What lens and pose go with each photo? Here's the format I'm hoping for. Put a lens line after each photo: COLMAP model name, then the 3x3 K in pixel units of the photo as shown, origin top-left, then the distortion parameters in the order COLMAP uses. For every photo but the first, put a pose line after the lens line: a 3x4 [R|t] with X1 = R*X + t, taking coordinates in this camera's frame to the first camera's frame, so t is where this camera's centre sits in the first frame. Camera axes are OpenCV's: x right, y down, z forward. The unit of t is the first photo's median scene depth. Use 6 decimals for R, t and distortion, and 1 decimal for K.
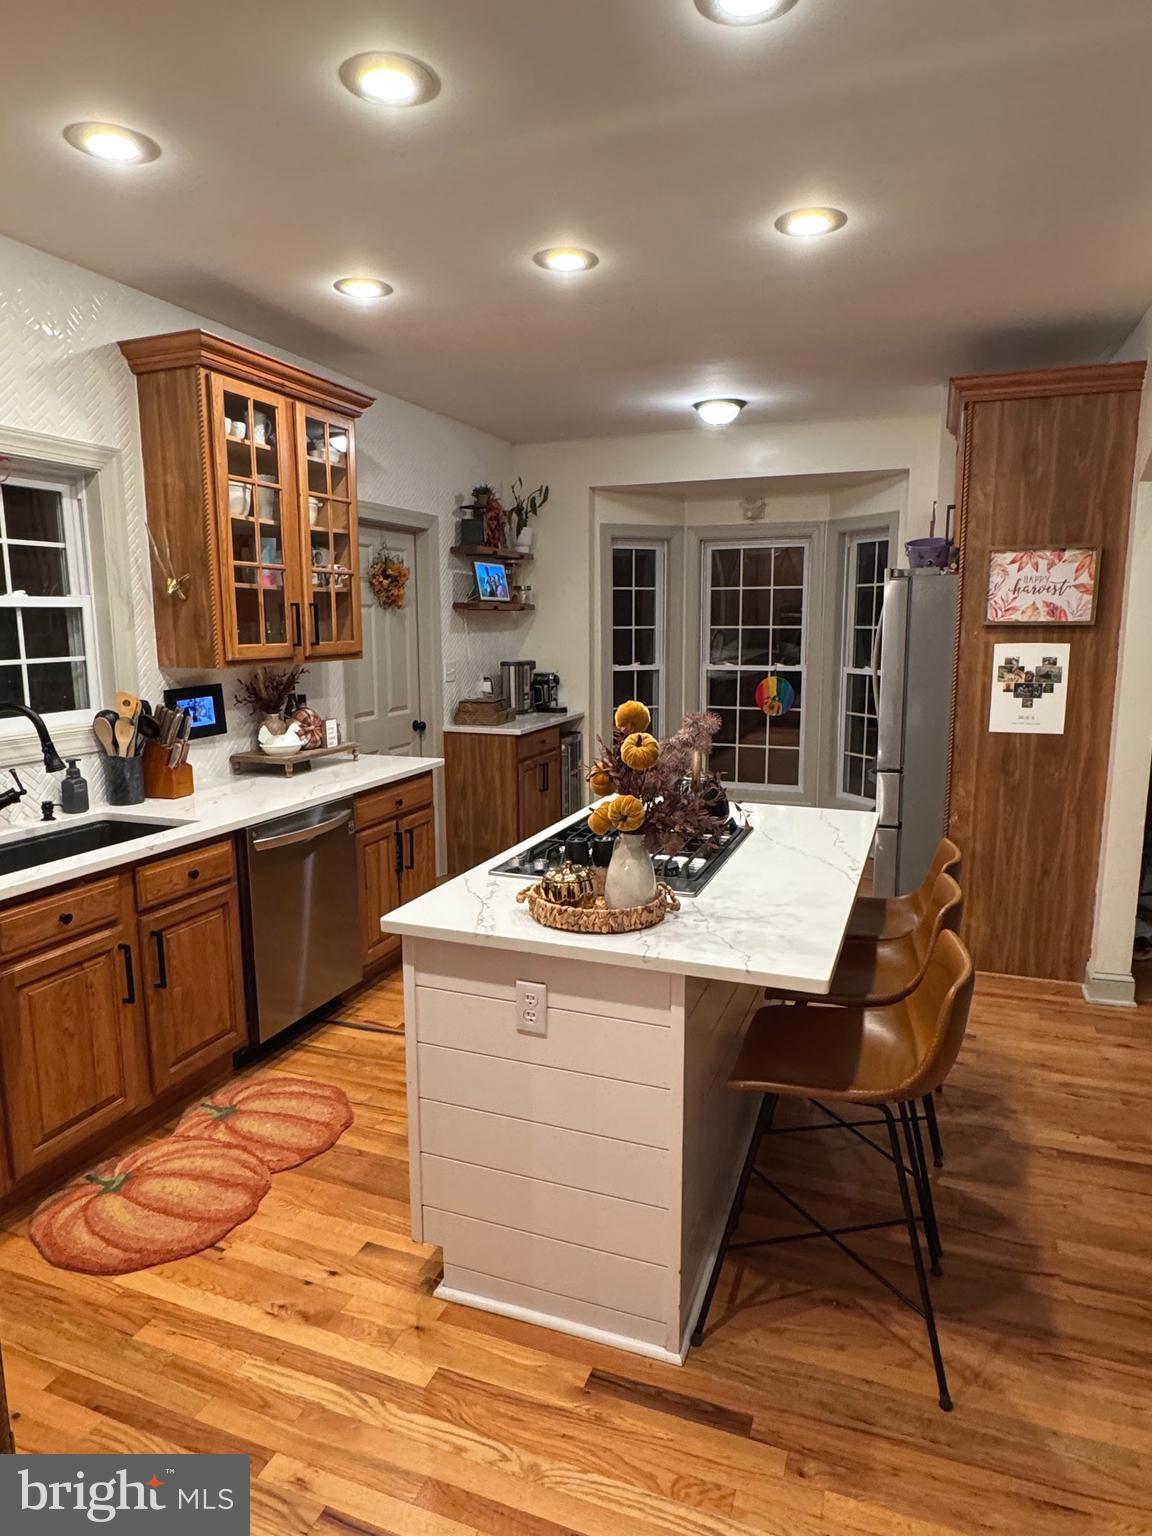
lens RADIAL K [[923.8, 0, 582.0], [0, 923.8, 766.9], [0, 0, 1]] dist [-0.003776, -0.001168]
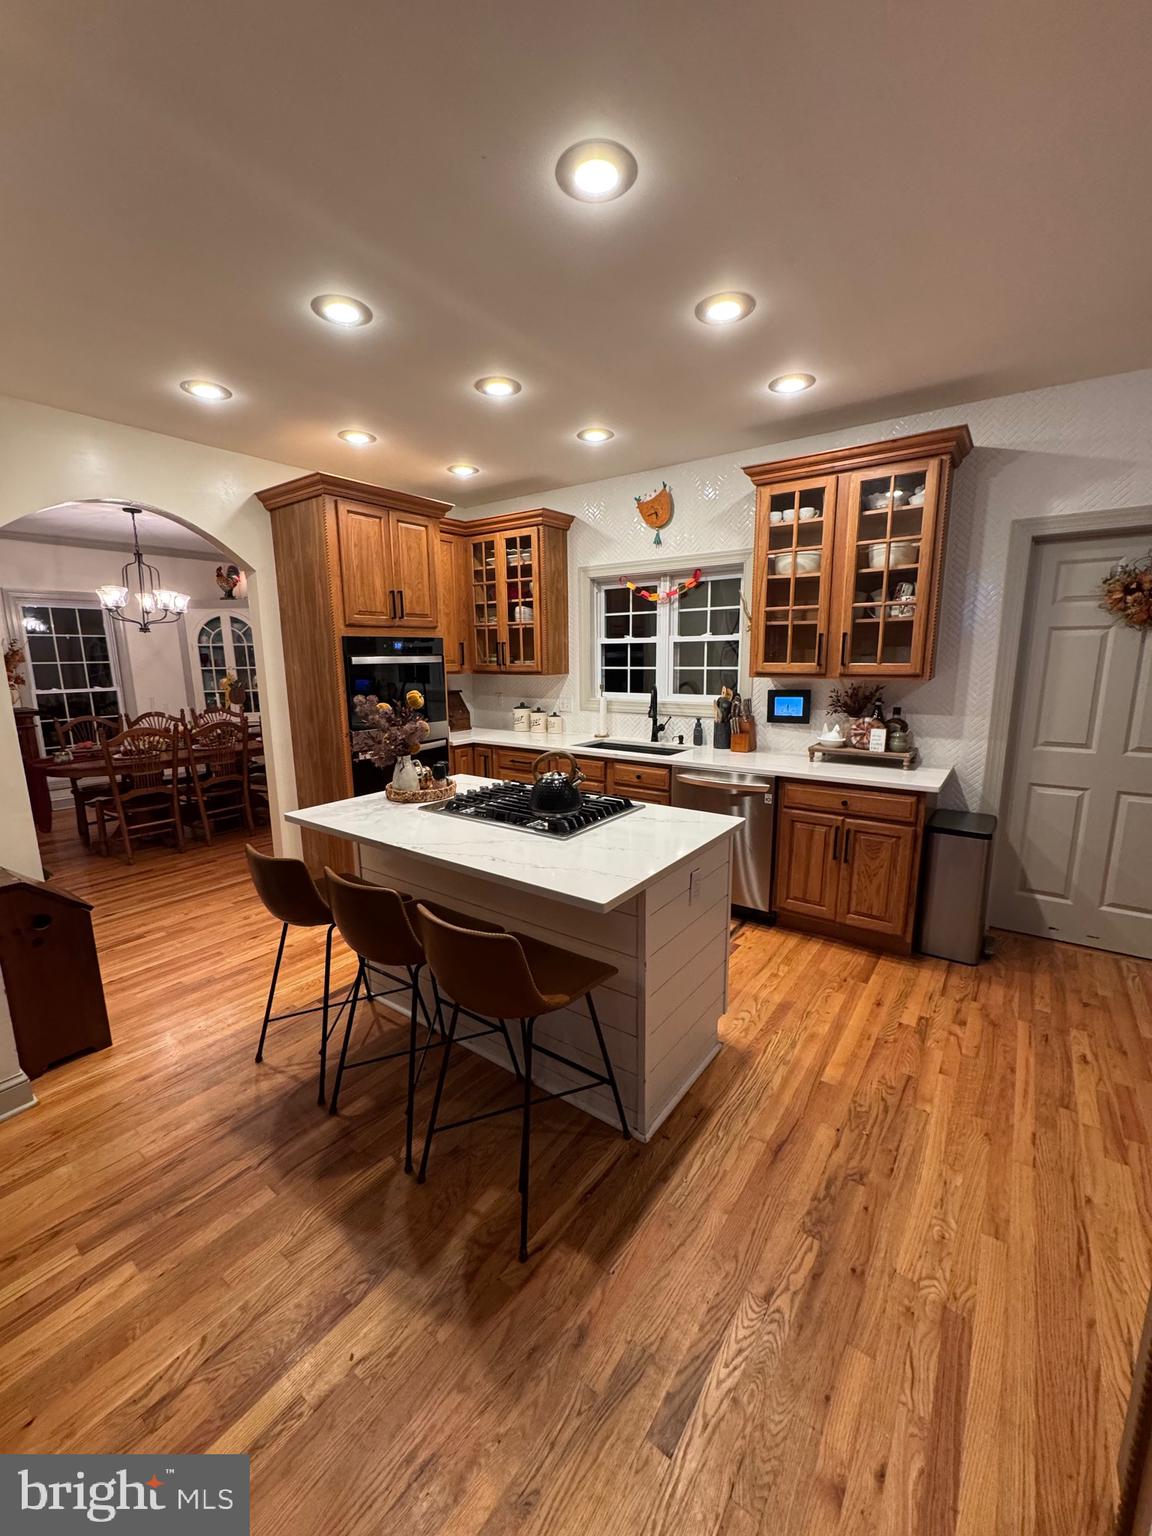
lens RADIAL K [[609.7, 0, 577.9], [0, 609.7, 766.4], [0, 0, 1]] dist [-0.002939, -0.000555]
pose [[-0.270943, 0.181222, -0.945383, 0.626122], [-0.142479, 0.963750, 0.225577, -0.134206], [0.951993, 0.195816, -0.235301, 0.870017]]
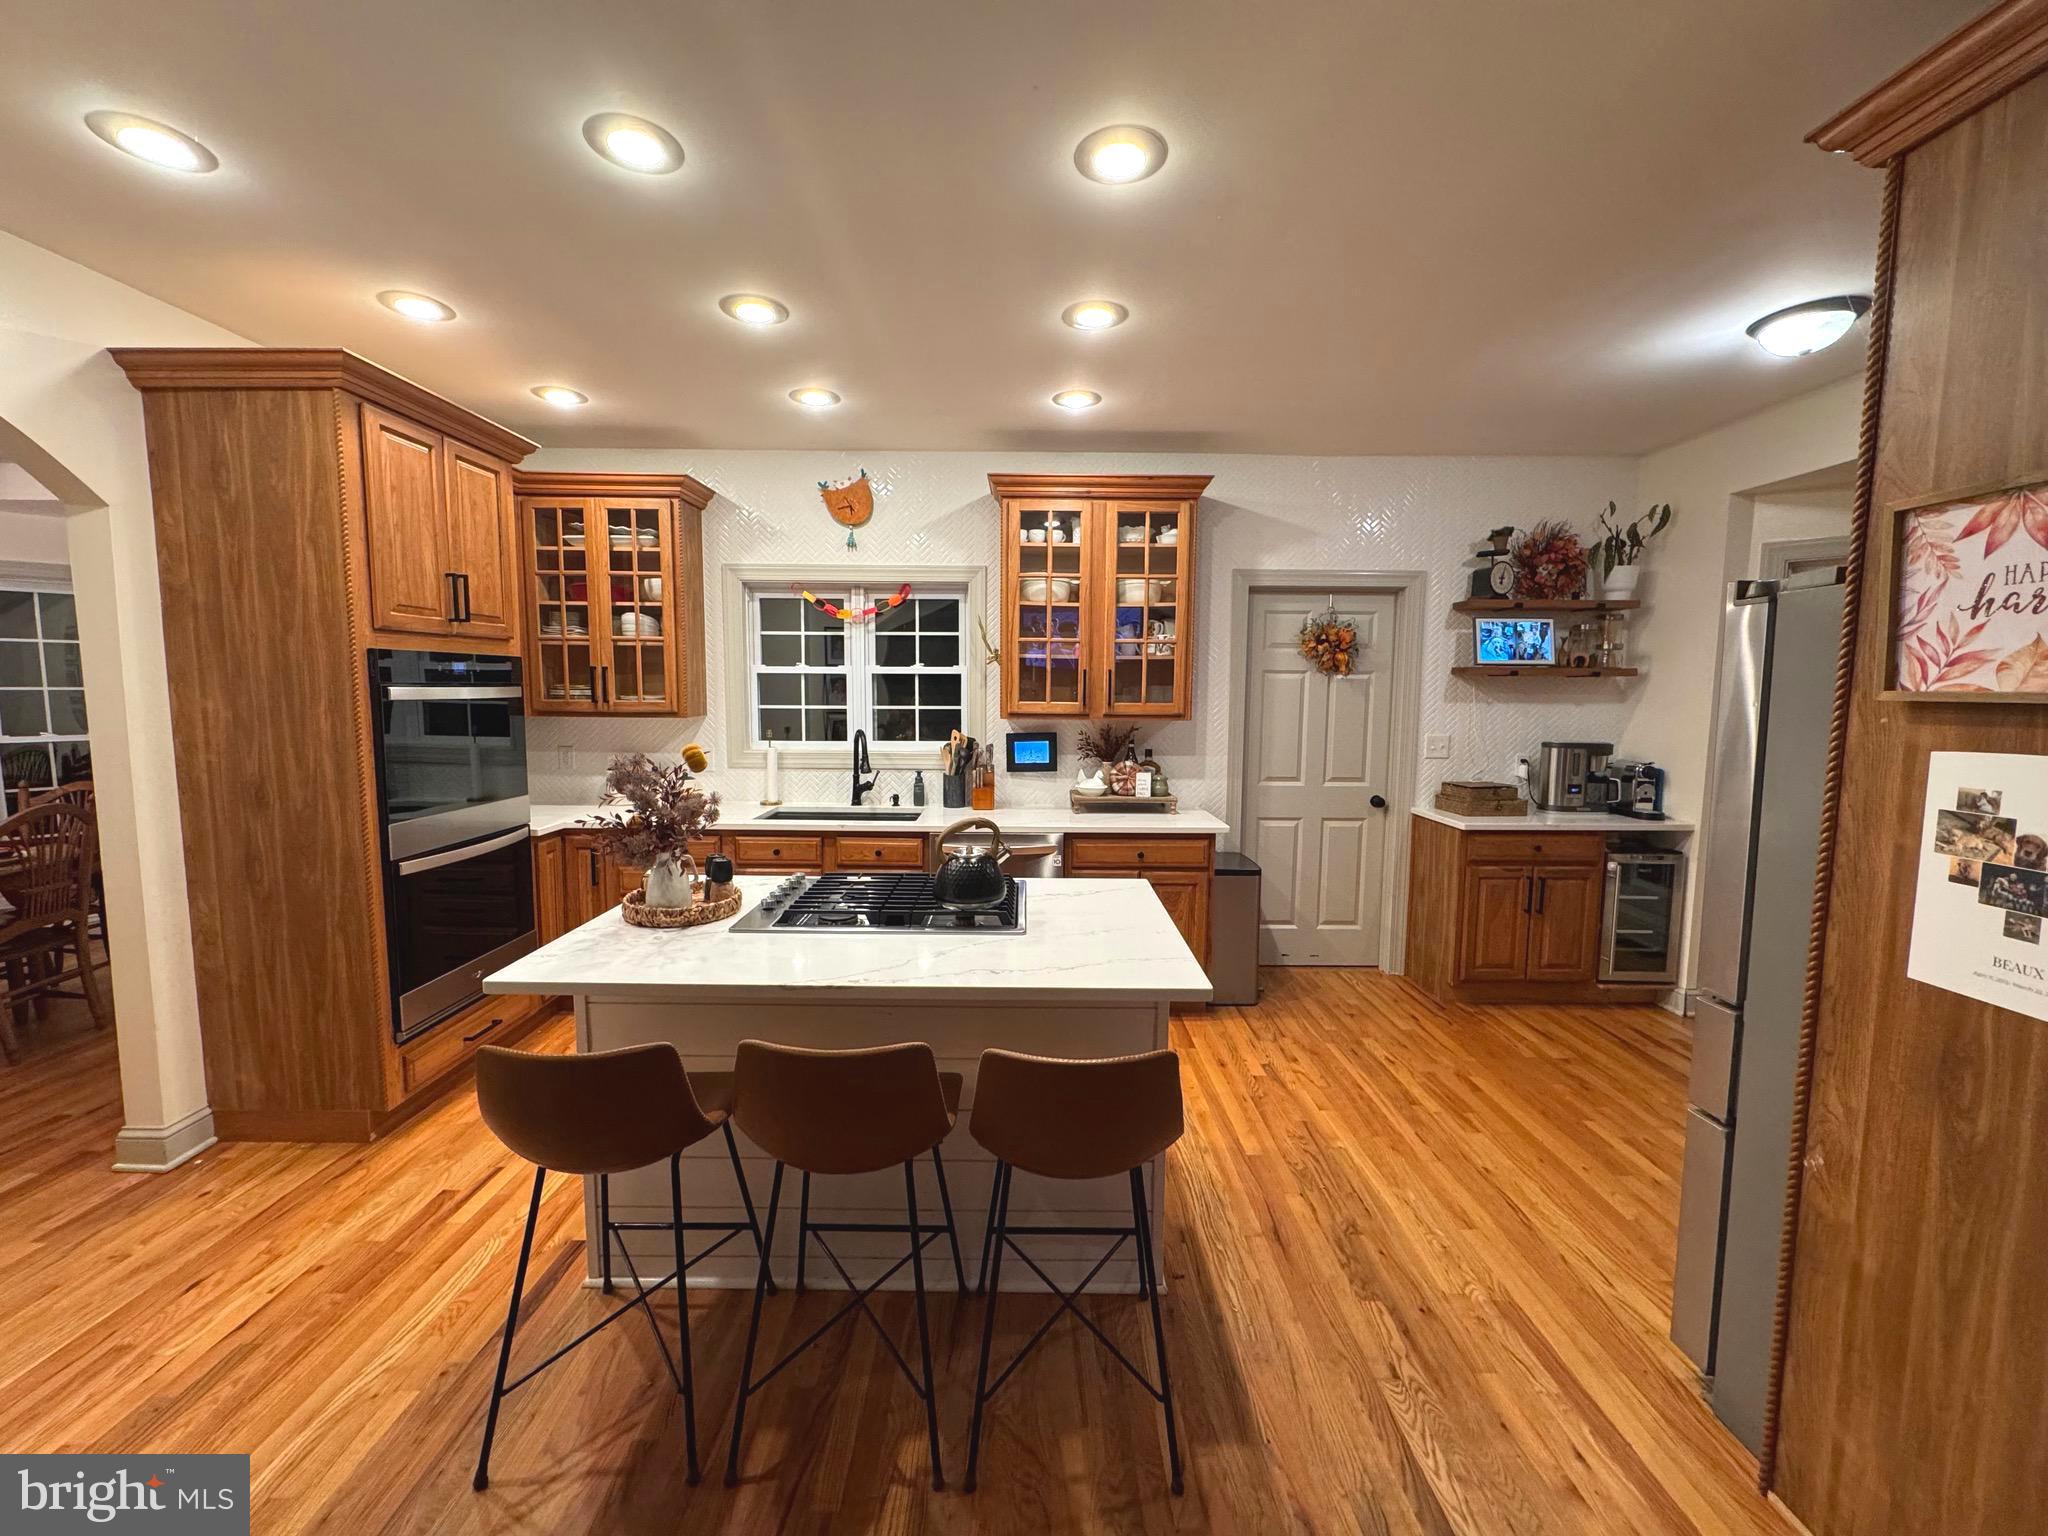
lens RADIAL K [[812.9, 0, 1022.2], [0, 812.9, 762.8], [0, 0, 1]] dist [-0.002939, -0.000555]
pose [[0.349655, 0.093107, -0.932240, 0.627796], [-0.157877, 0.986675, 0.039329, -0.082587], [0.923480, 0.133428, 0.359696, 0.536253]]
